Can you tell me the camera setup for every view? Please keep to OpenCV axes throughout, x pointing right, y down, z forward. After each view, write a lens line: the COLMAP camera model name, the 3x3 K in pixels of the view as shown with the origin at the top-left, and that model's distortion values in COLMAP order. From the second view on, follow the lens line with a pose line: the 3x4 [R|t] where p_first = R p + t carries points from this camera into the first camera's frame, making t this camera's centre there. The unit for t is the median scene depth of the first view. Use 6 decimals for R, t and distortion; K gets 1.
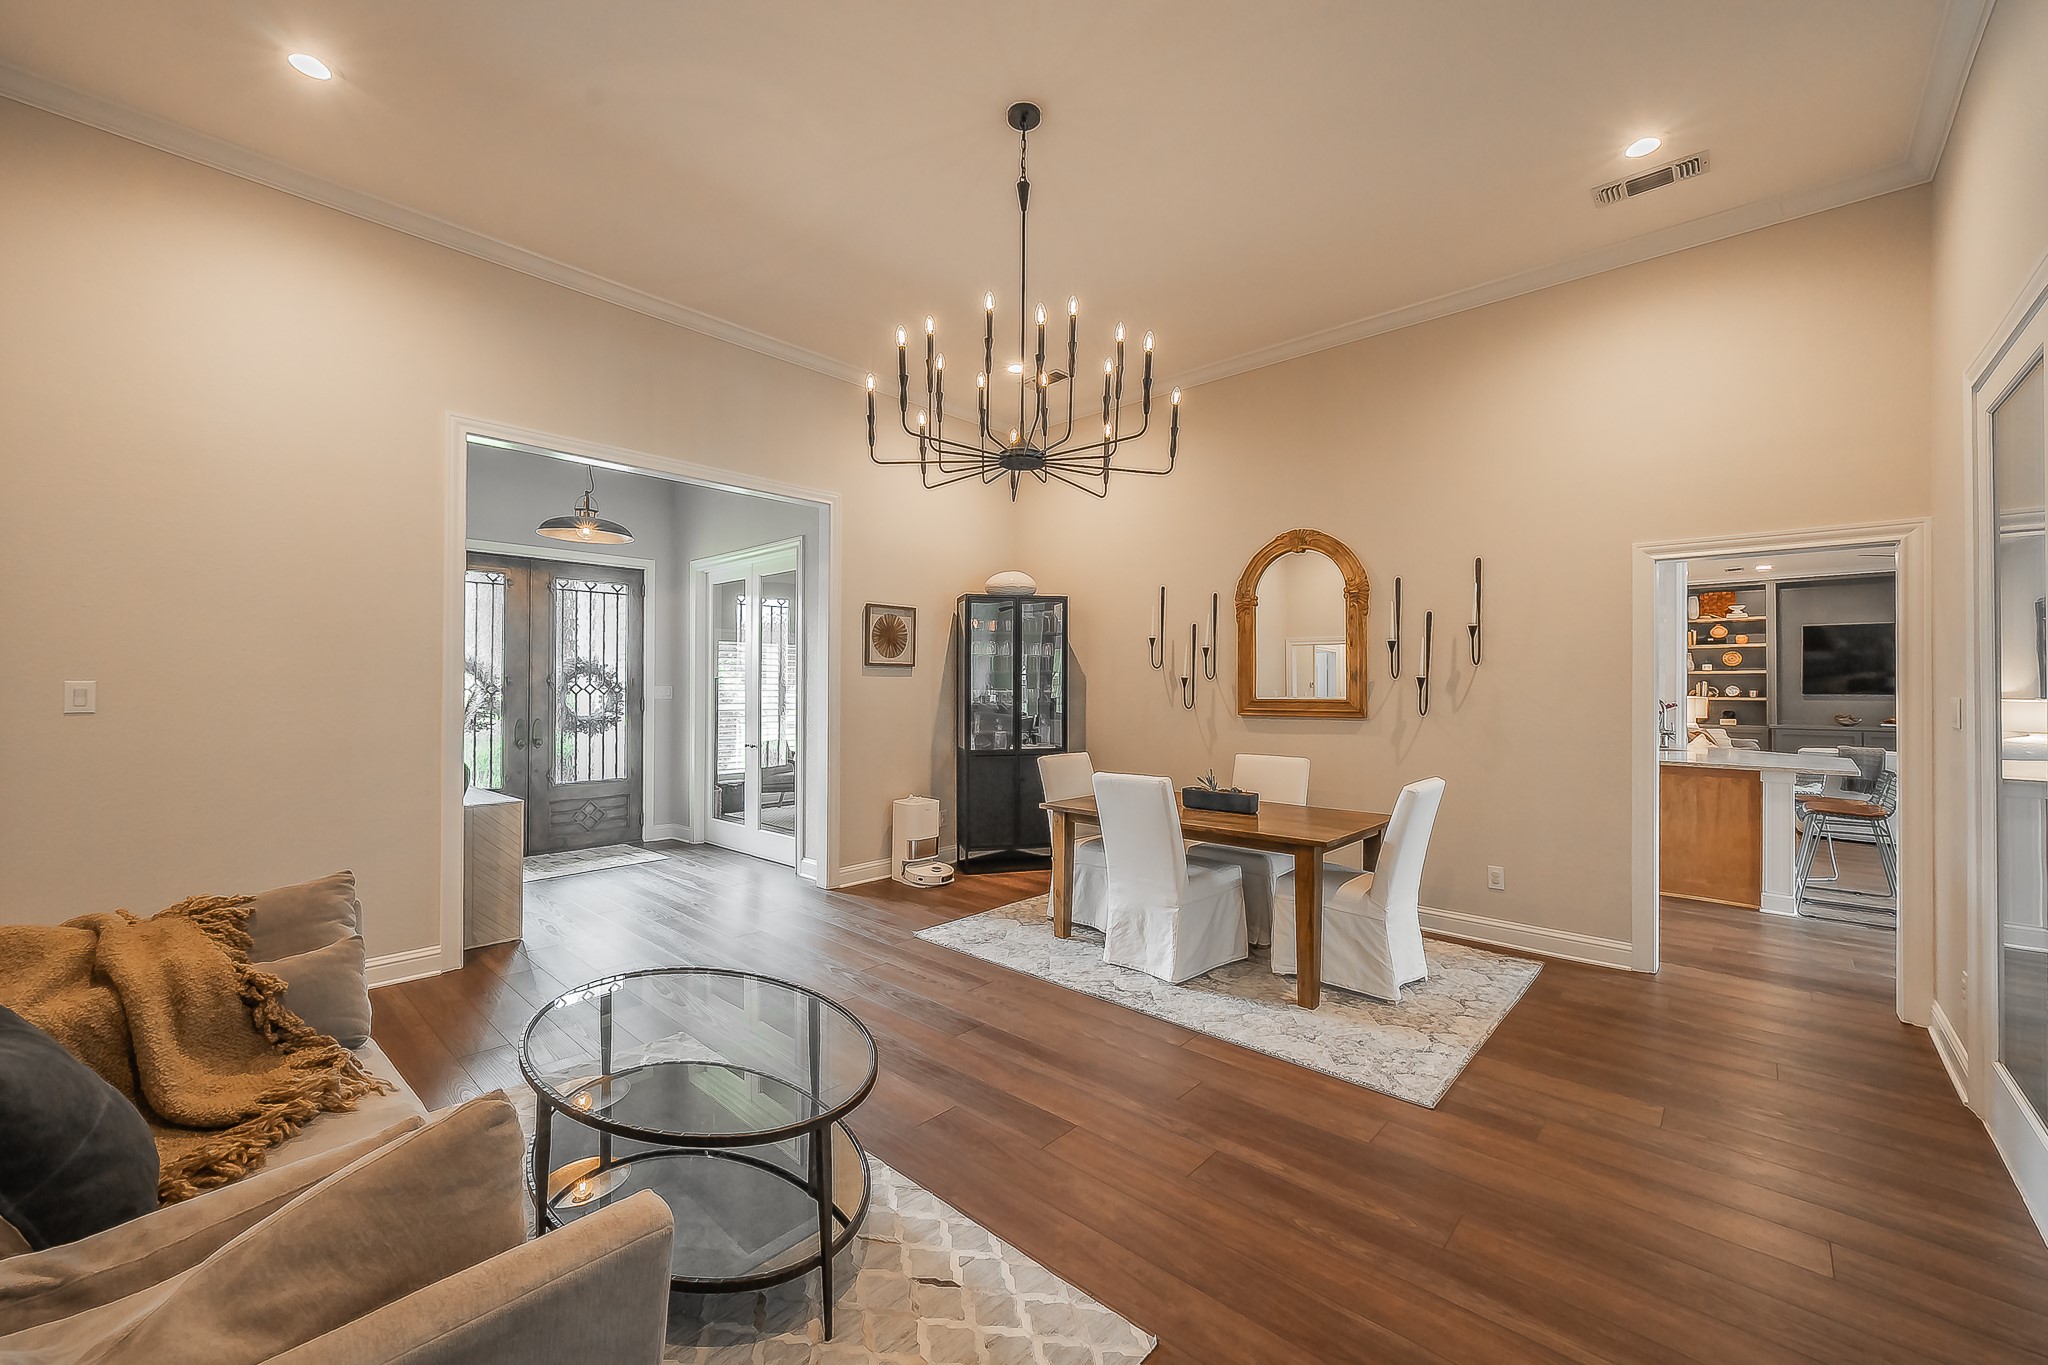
lens RADIAL K [[792.4, 0, 1020.2], [0, 792.4, 679.3], [0, 0, 1]] dist [-0.015521, 0.000008]
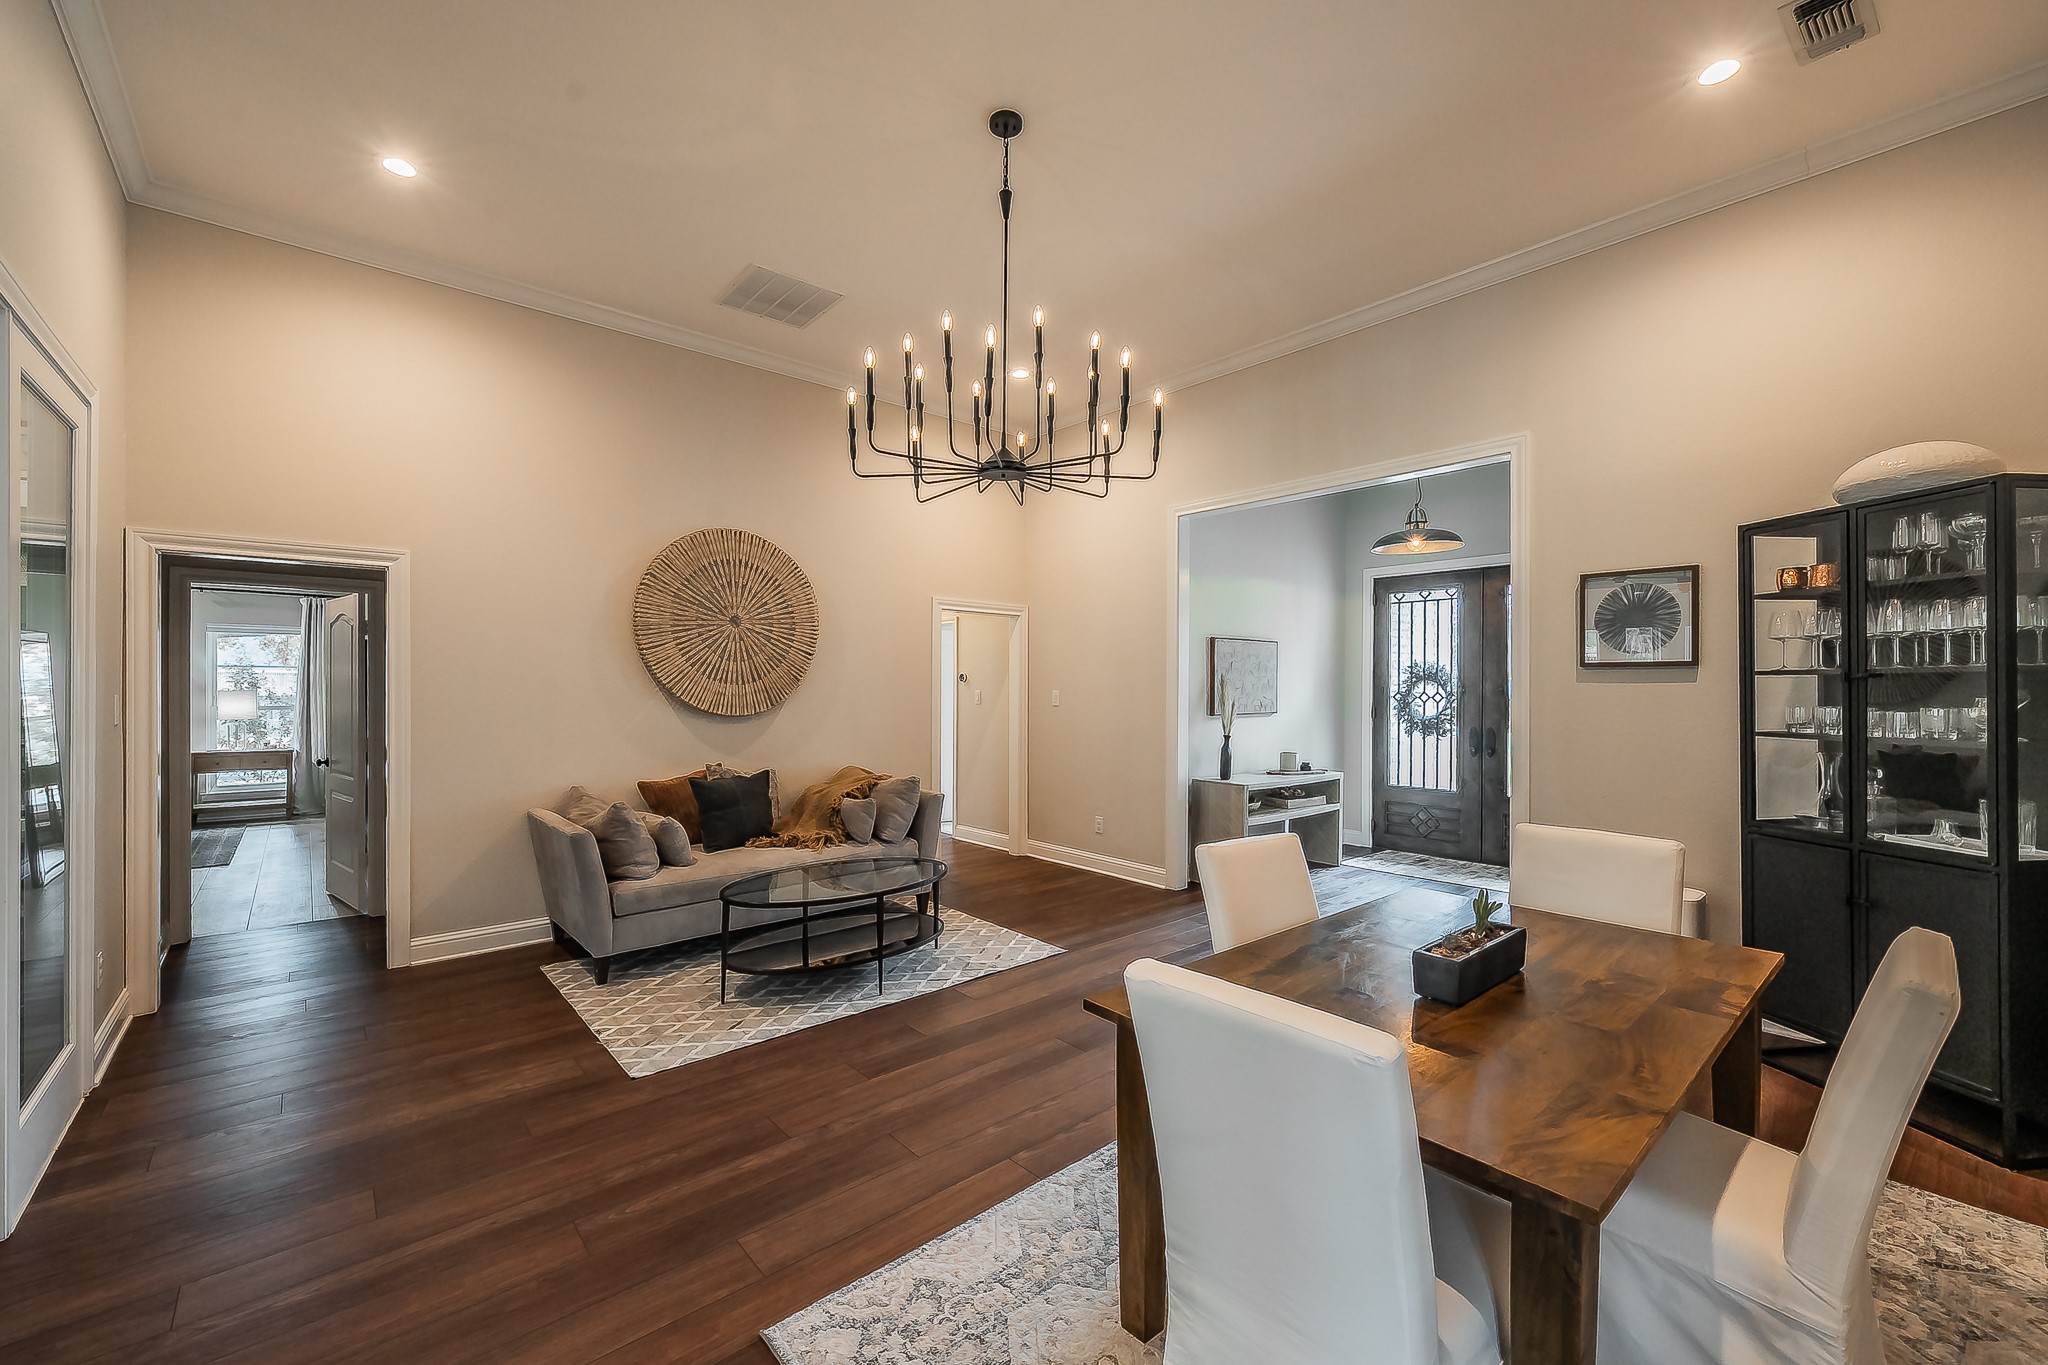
lens RADIAL K [[867.1, 0, 1056.4], [0, 867.1, 686.7], [0, 0, 1]] dist [0.000658, -0.000002]
pose [[-0.106604, -0.003765, -0.994294, 1.253901], [0.006506, 0.999969, -0.004484, -0.000679], [0.994280, -0.006947, -0.106576, 1.353903]]
